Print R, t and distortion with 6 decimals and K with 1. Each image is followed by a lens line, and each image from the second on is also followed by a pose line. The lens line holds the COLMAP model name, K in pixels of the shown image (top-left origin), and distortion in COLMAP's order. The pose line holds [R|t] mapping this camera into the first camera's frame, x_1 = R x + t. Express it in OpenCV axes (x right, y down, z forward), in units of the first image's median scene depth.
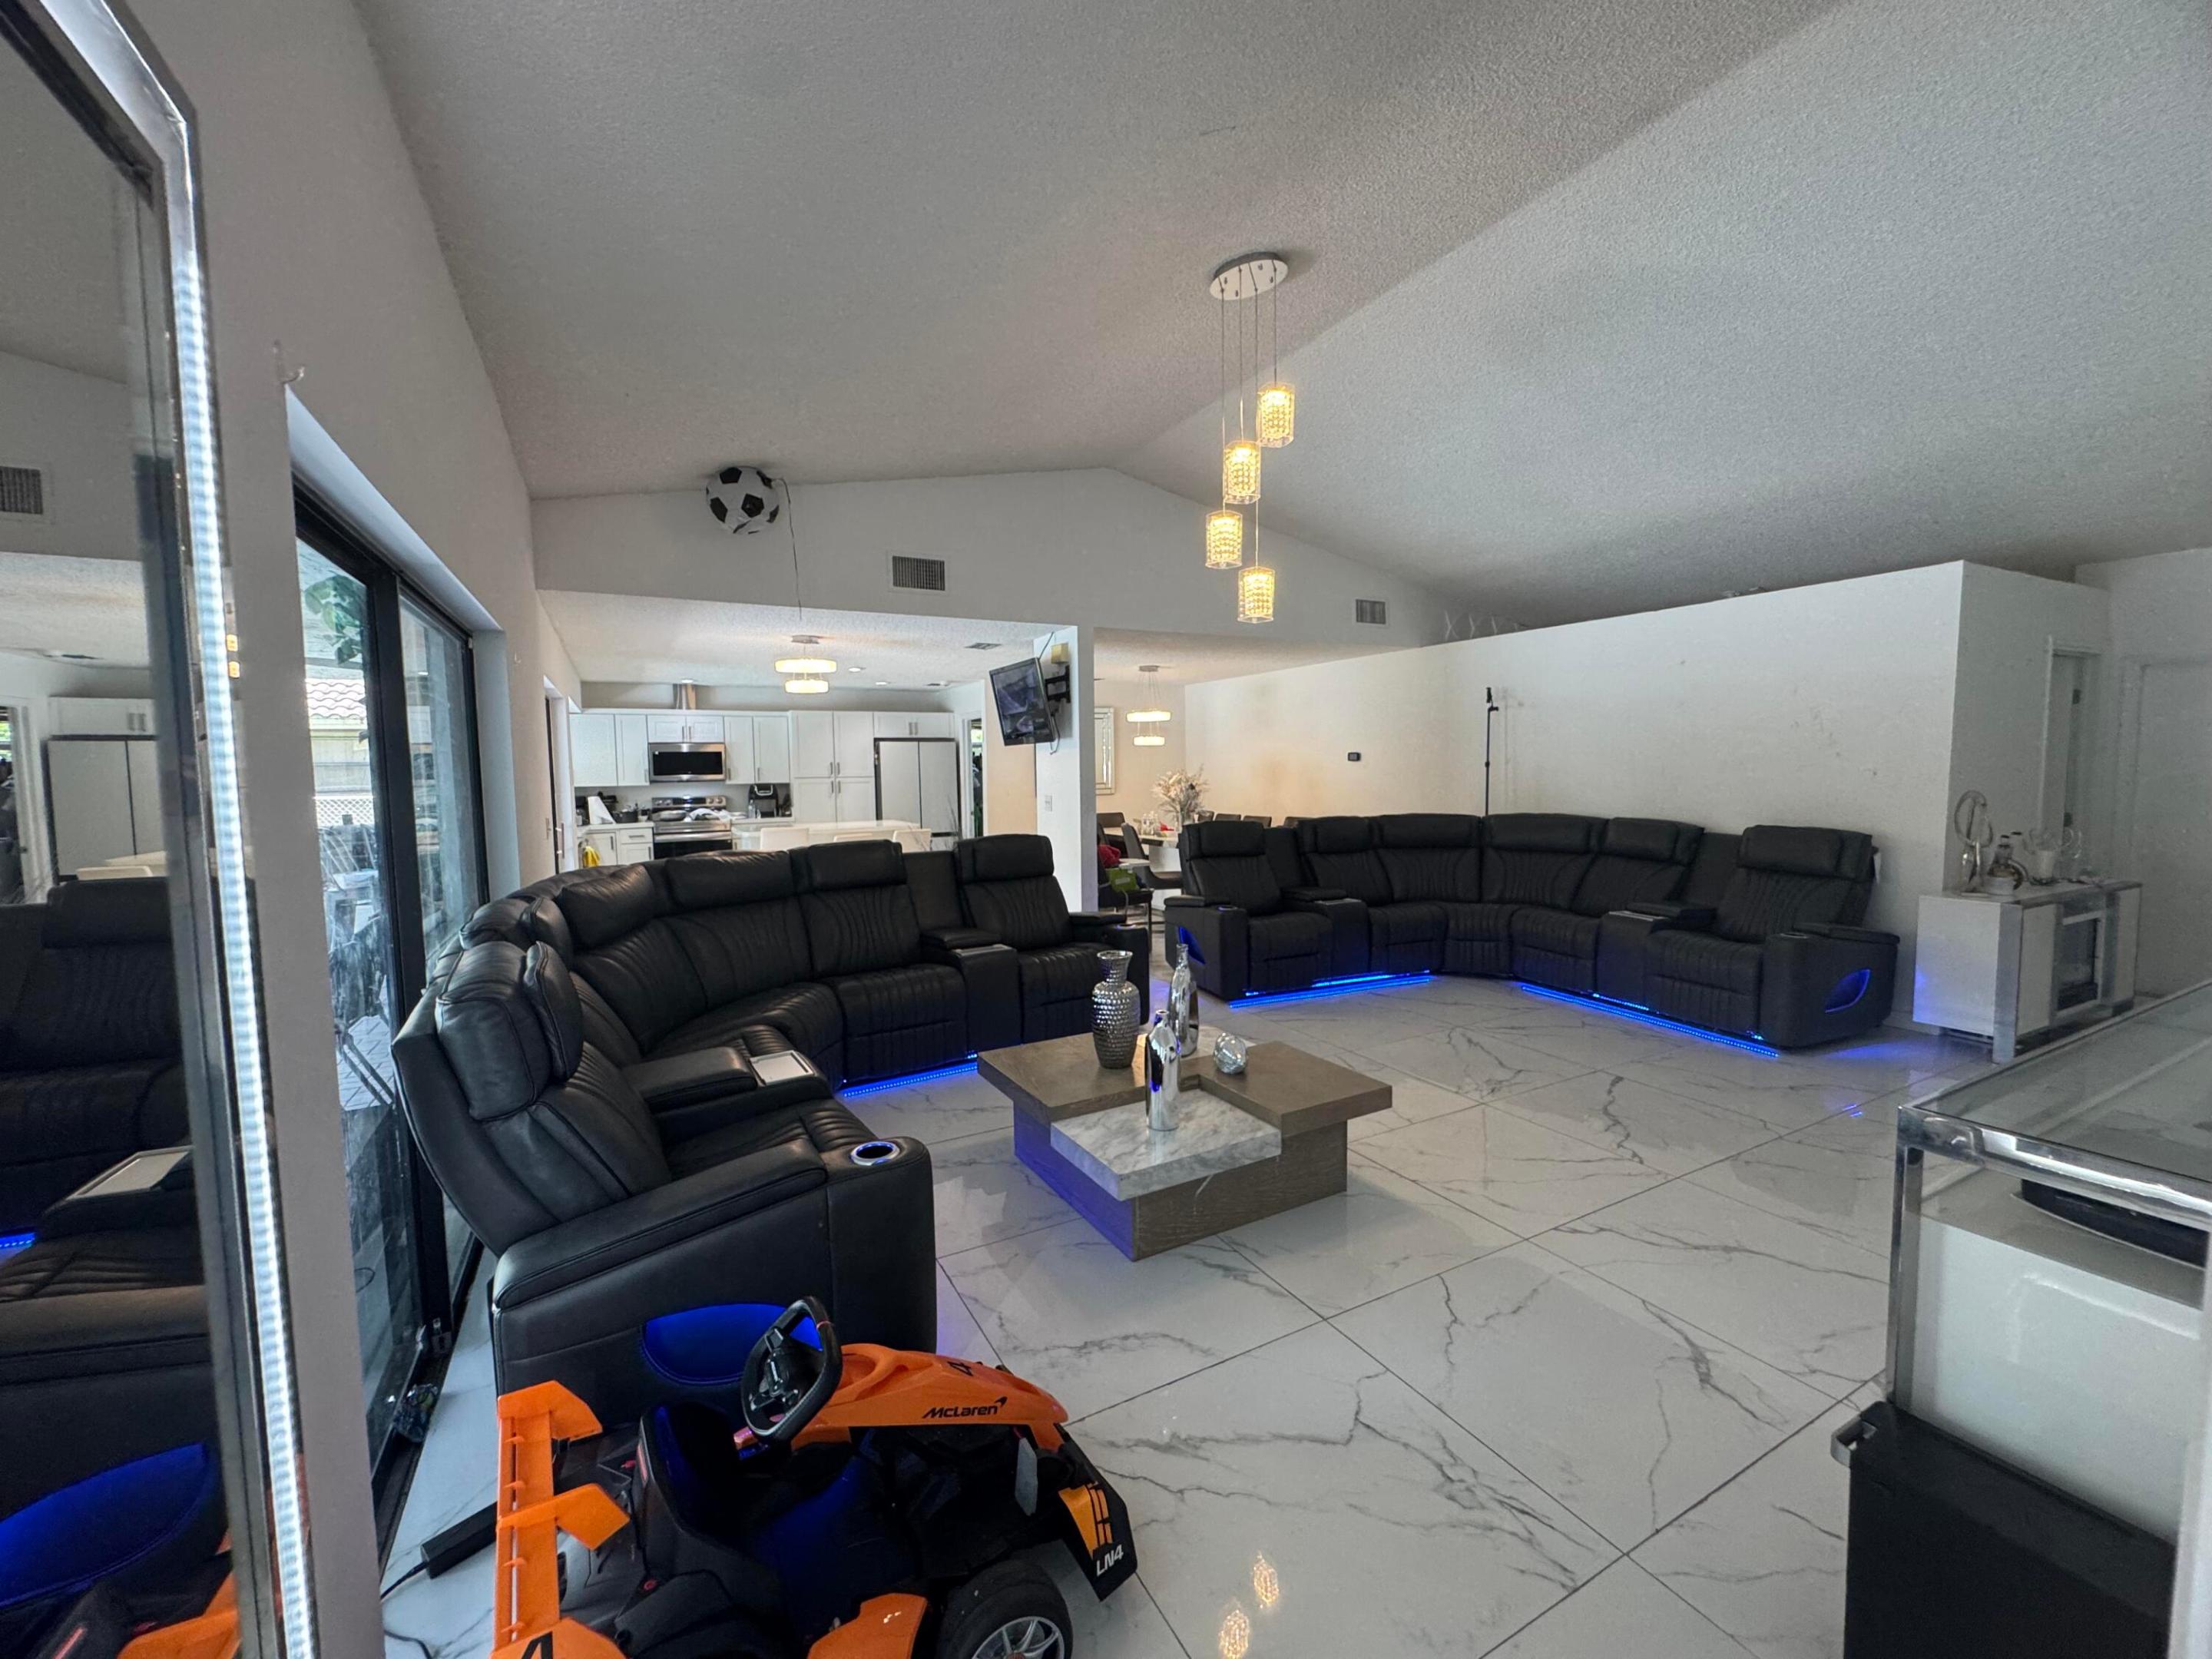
lens RADIAL K [[891.1, 0, 1155.7], [0, 891.1, 842.1], [0, 0, 1]] dist [0.001339, -0.000095]
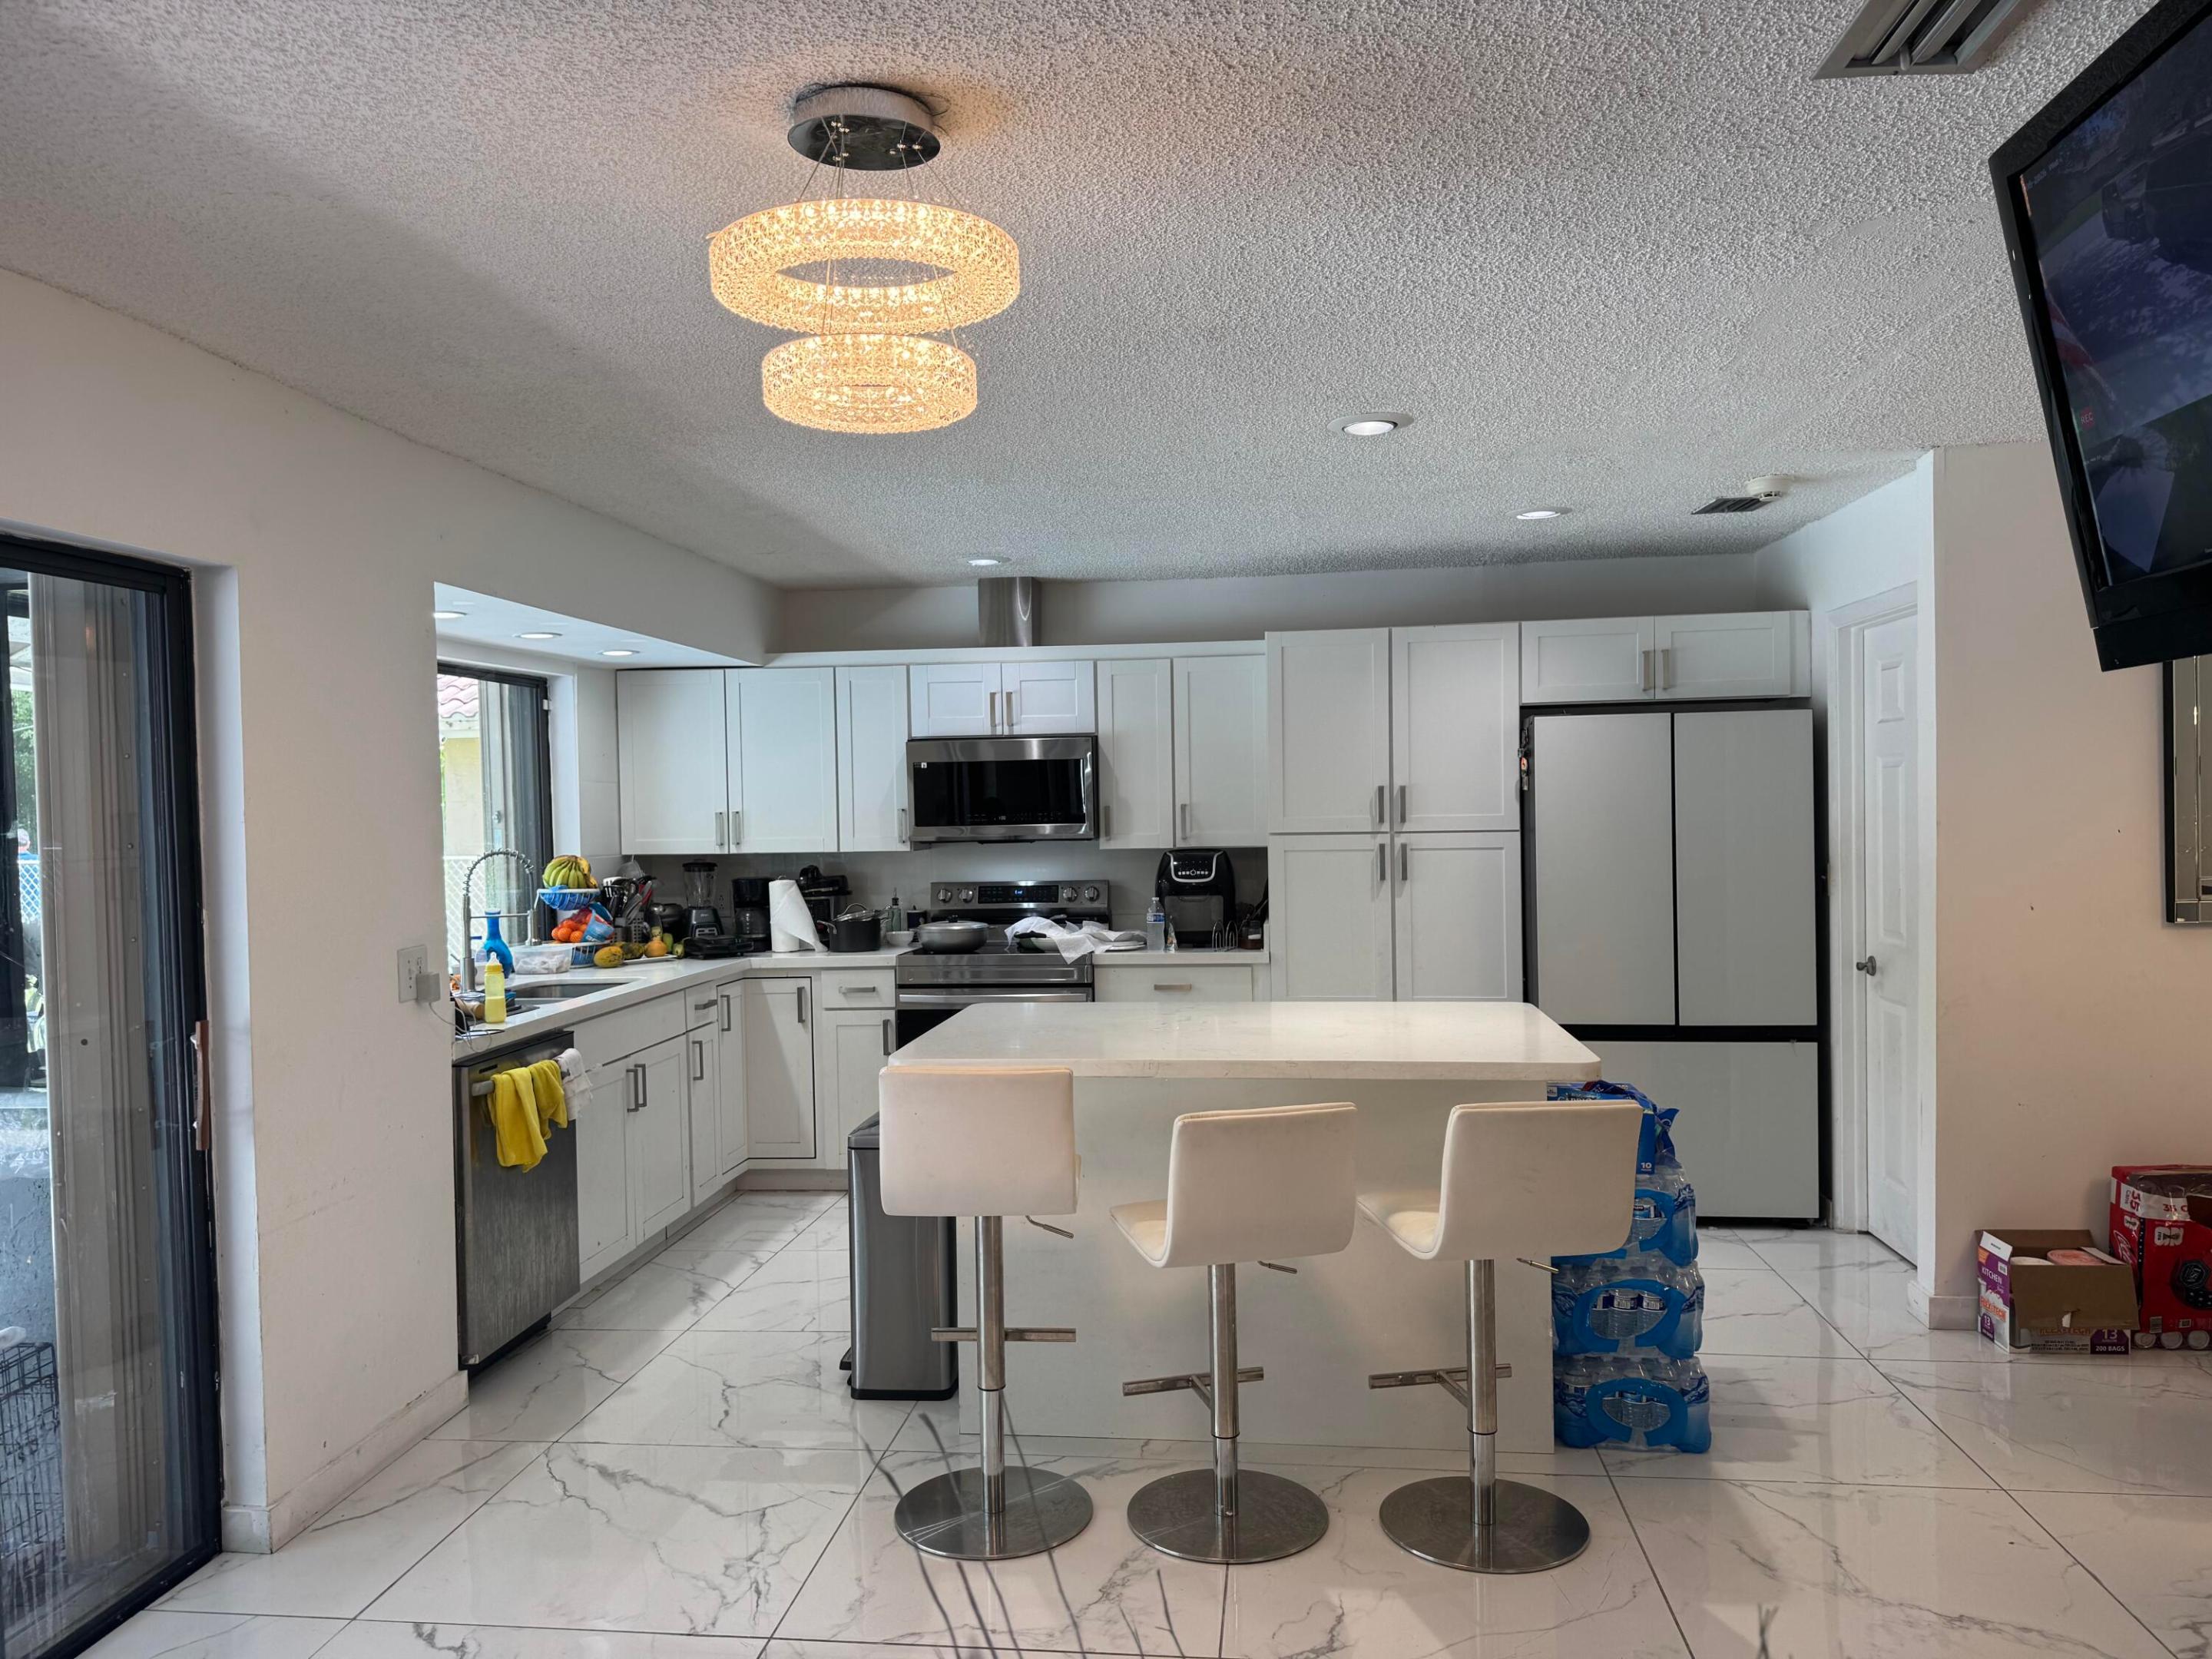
lens RADIAL K [[1552.9, 0, 1086.3], [0, 1552.9, 820.9], [0, 0, 1]] dist [0.028533, -0.020625]
pose [[0.791102, 0.008963, -0.611619, -0.111893], [-0.047063, 0.997821, -0.046252, -0.047373], [0.609871, 0.065375, 0.789800, 0.511006]]
